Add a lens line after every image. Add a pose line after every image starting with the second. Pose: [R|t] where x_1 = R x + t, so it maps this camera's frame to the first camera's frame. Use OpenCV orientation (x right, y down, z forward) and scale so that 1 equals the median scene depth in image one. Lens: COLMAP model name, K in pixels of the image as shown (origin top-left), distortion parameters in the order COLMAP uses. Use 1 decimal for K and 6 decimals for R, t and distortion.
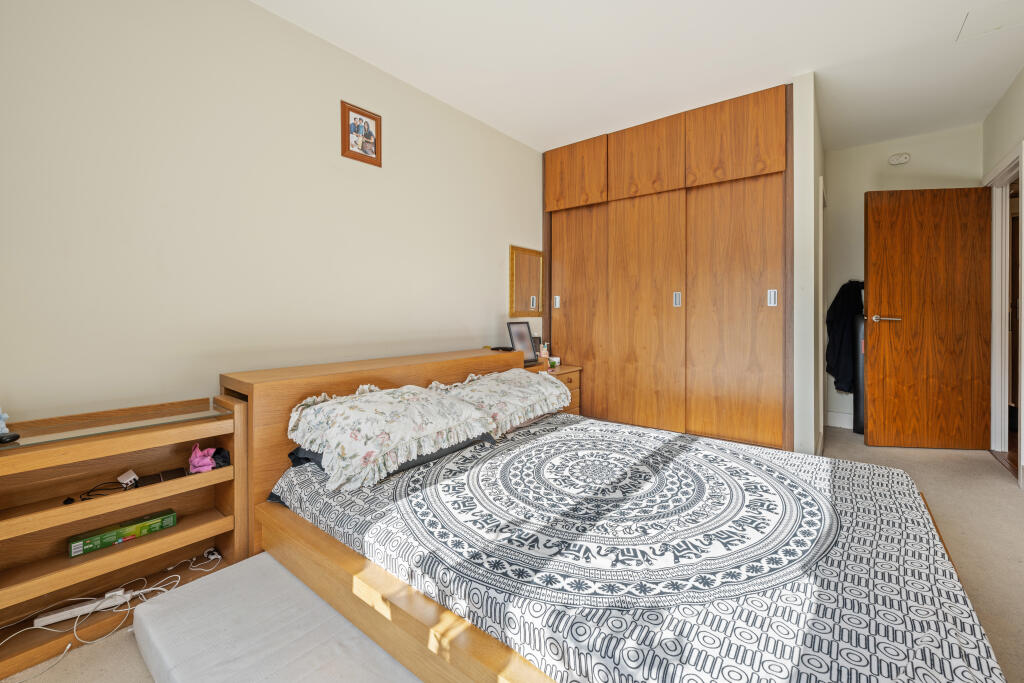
lens RADIAL K [[415.5, 0, 514.6], [0, 415.5, 313.8], [0, 0, 1]] dist [-0.000103, -0.000057]
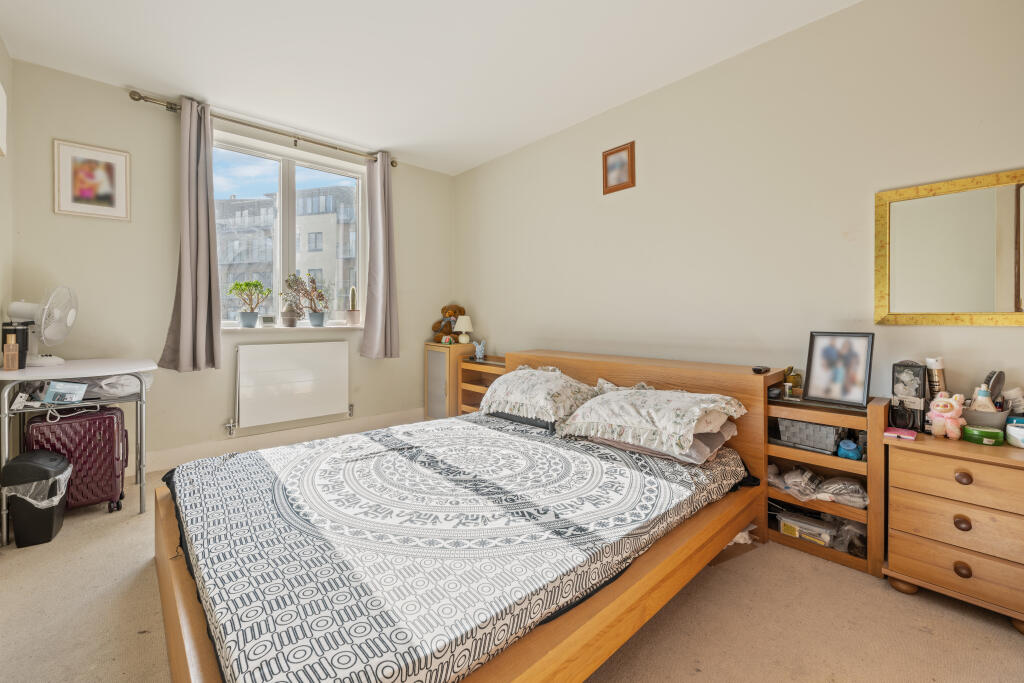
lens RADIAL K [[415.5, 0, 504.7], [0, 415.5, 317.1], [0, 0, 1]] dist [-0.000103, -0.000057]
pose [[-0.159039, 0.000210, -0.987272, 1.331820], [-0.004273, 0.999990, 0.000901, -0.000599], [0.987263, 0.004362, -0.159037, 1.325537]]
